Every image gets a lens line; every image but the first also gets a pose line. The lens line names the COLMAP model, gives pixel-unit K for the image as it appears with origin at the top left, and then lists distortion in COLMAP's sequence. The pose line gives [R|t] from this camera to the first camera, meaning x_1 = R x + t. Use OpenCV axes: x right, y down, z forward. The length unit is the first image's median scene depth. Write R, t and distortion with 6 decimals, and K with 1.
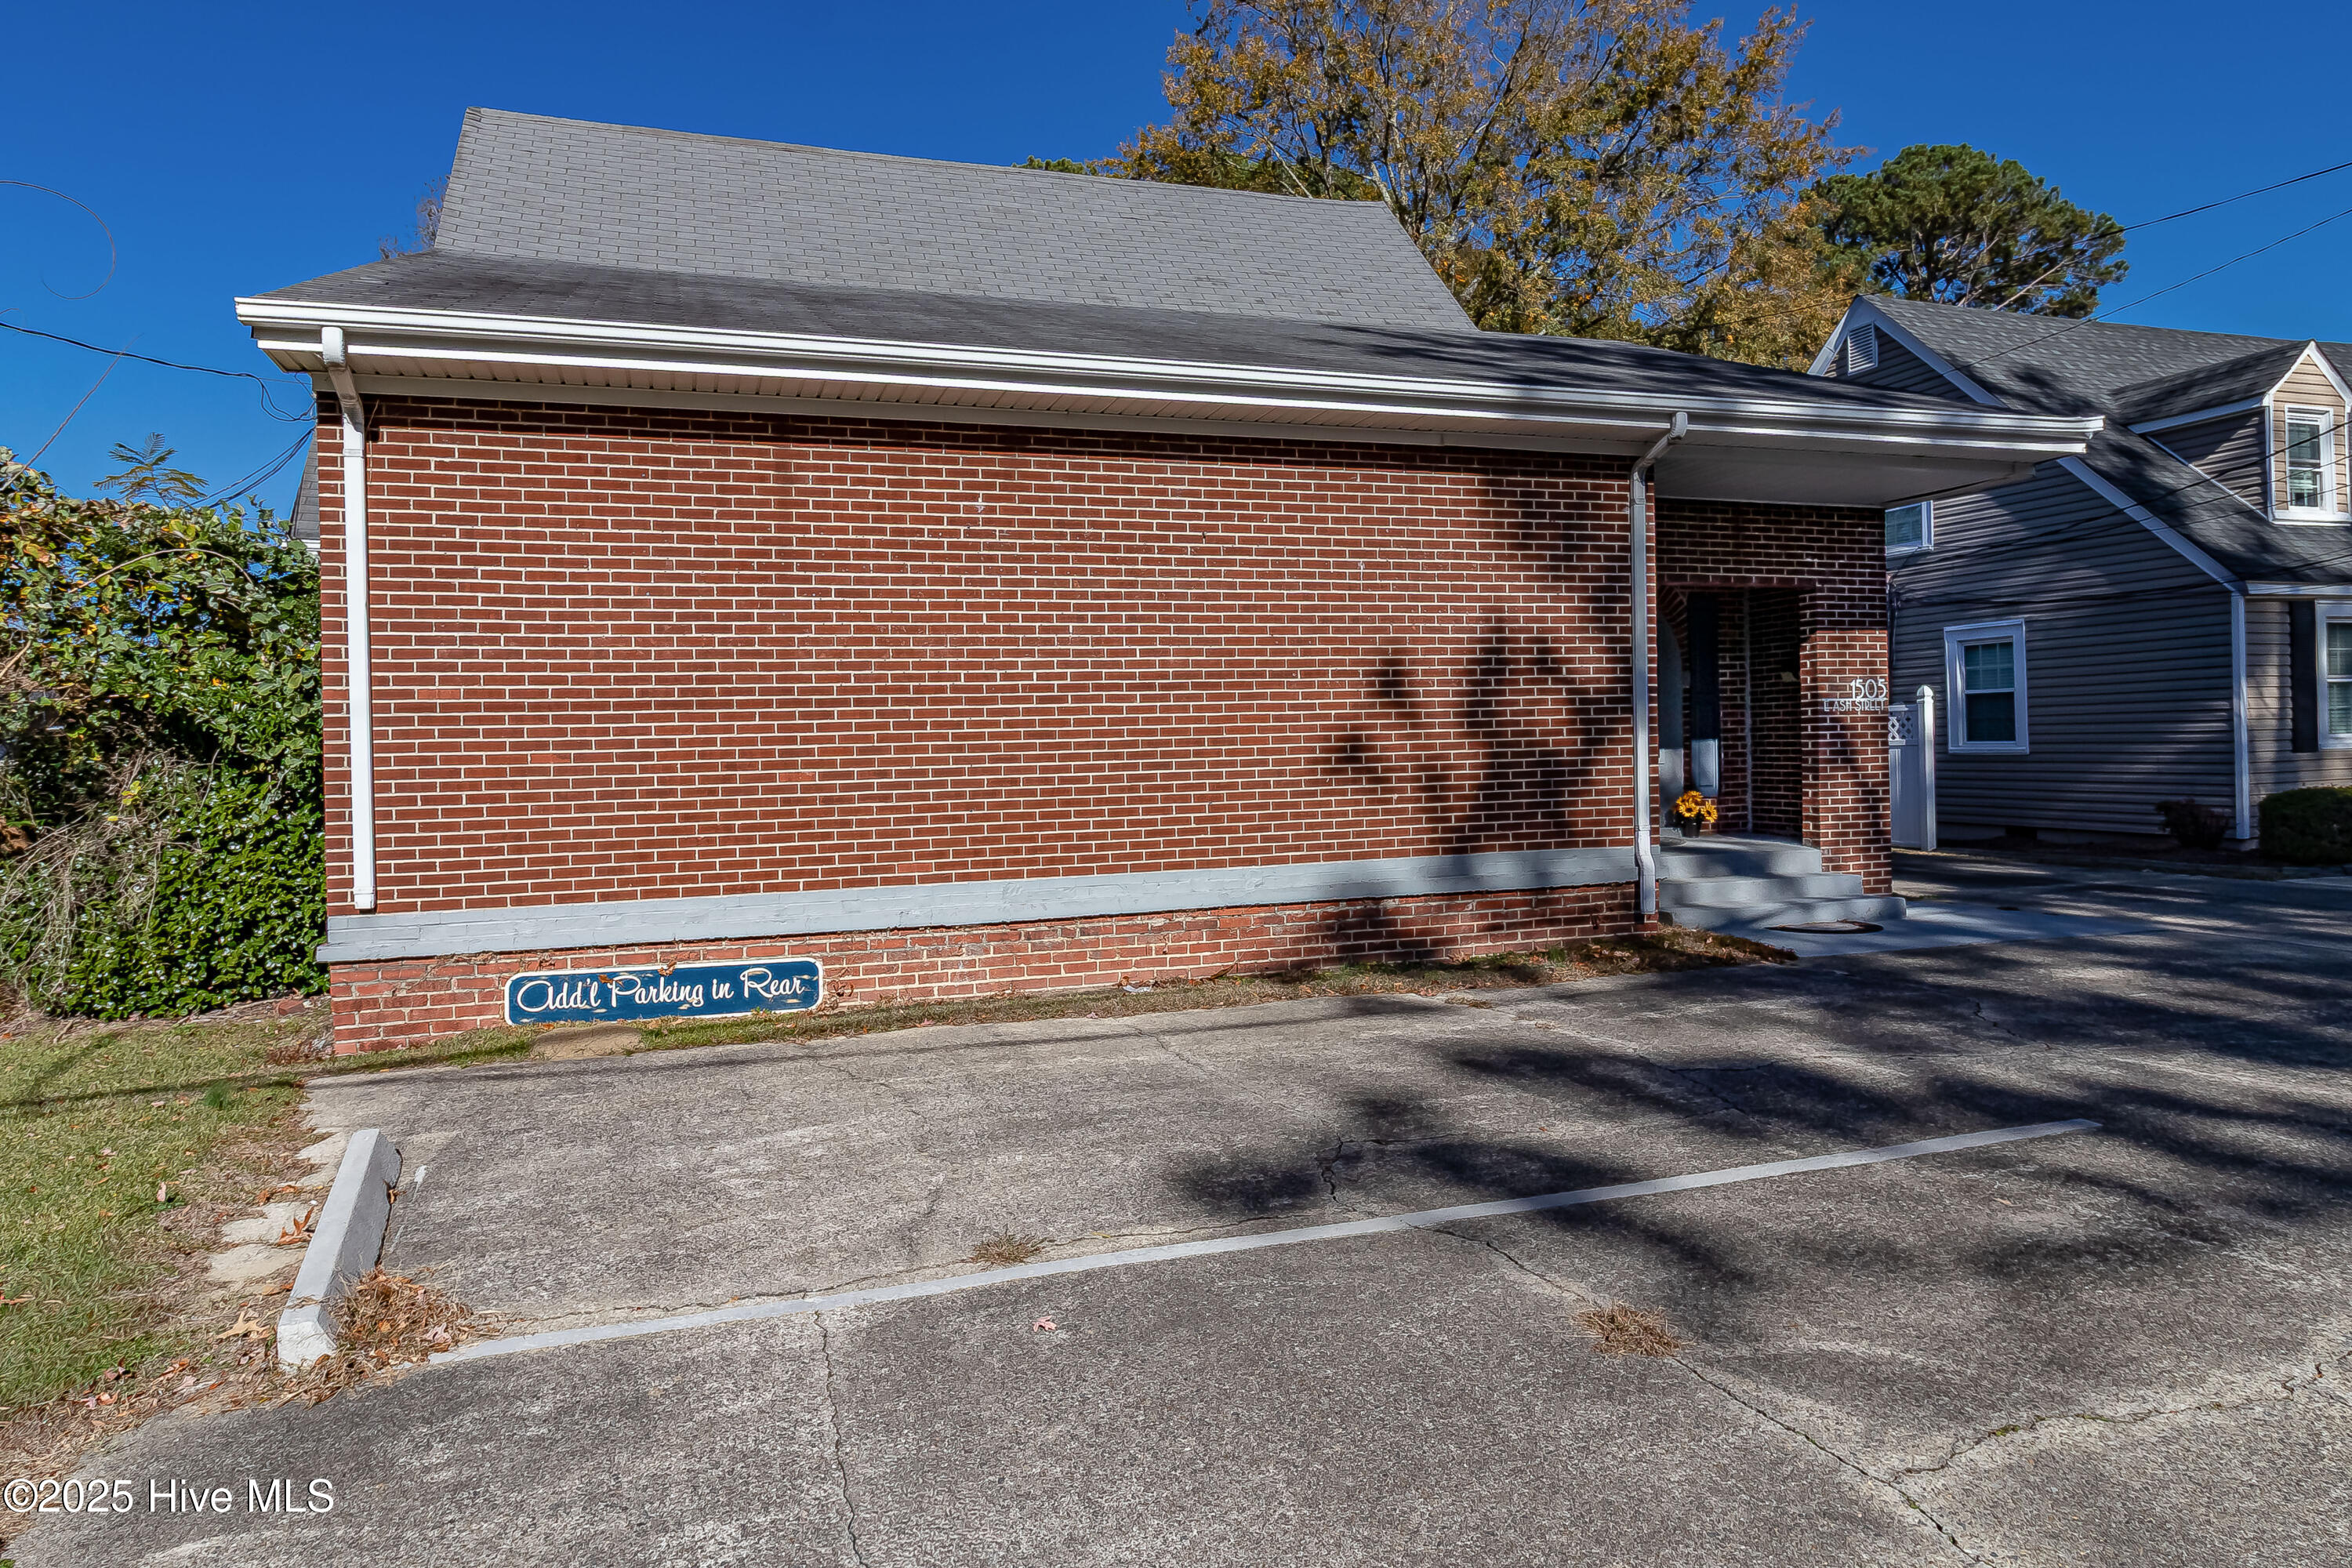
lens RADIAL K [[1397.5, 0, 1177.5], [0, 1397.5, 684.0], [0, 0, 1]] dist [-0.000449, -0.000428]
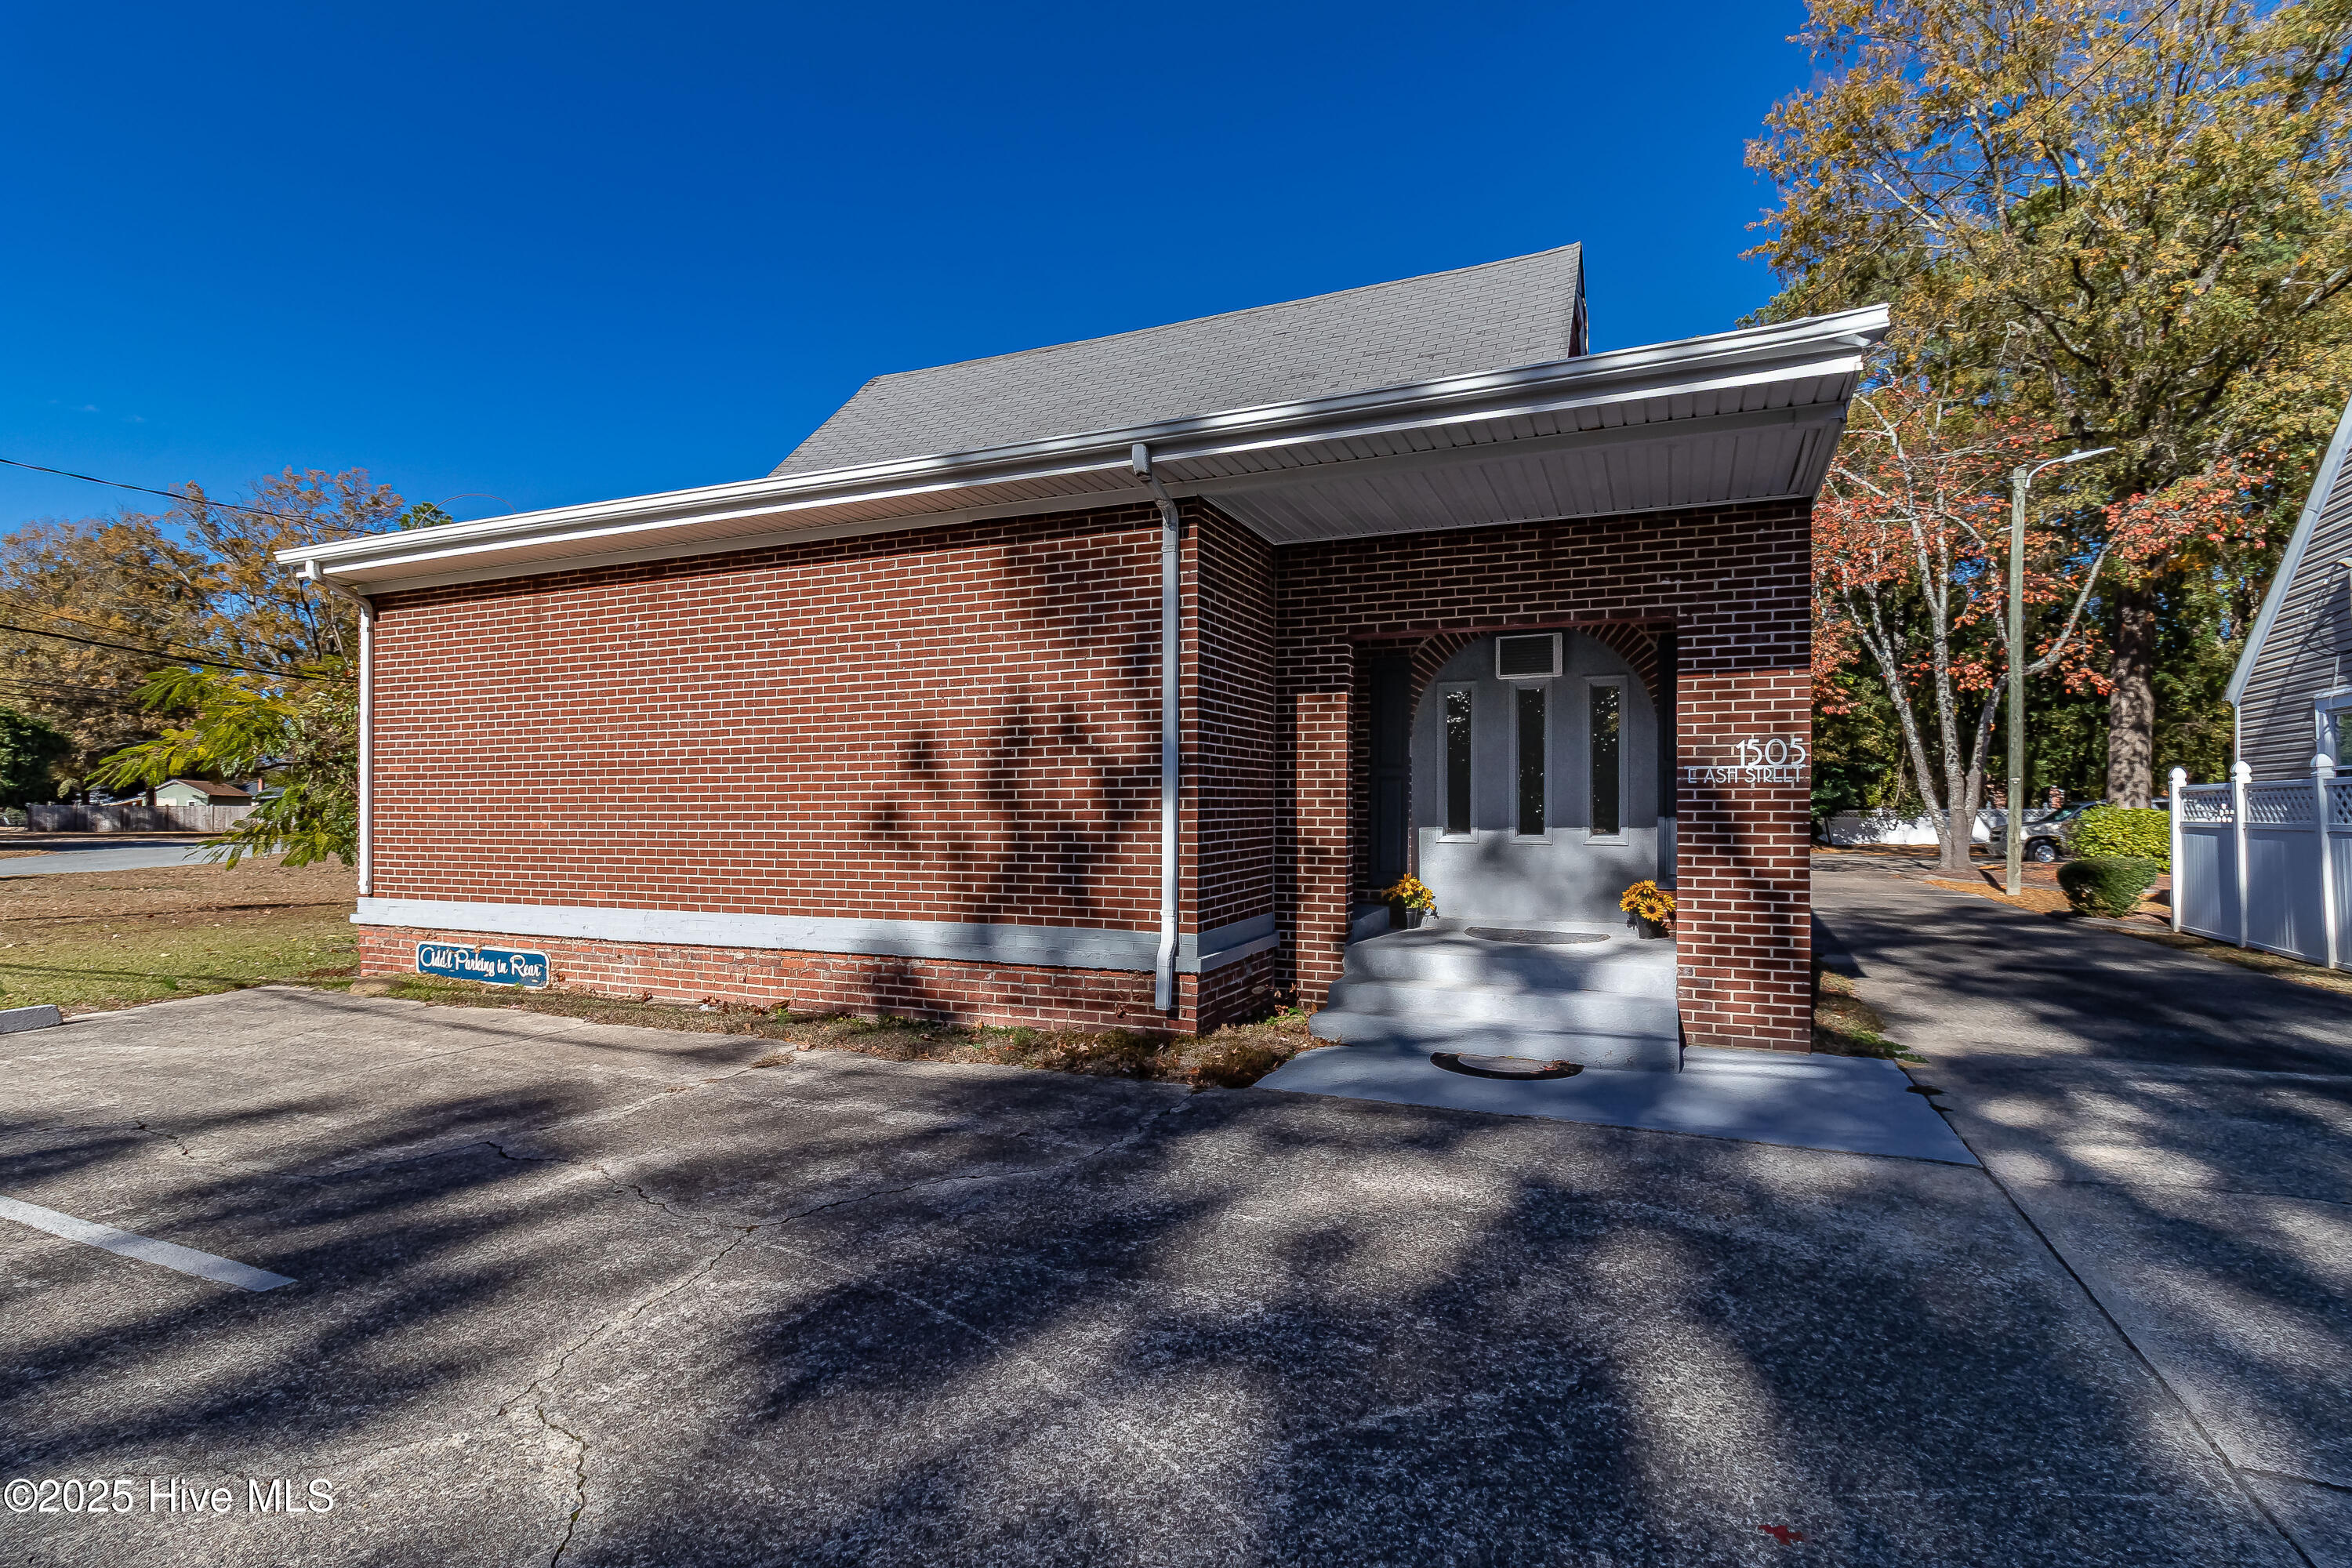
lens RADIAL K [[1121.1, 0, 1177.6], [0, 1121.1, 752.8], [0, 0, 1]] dist [0.001193, -0.015588]
pose [[0.758579, -0.010738, -0.651492, 0.839567], [0.012088, 0.999924, -0.002406, 0.002186], [0.651469, -0.006050, 0.758652, 0.477838]]
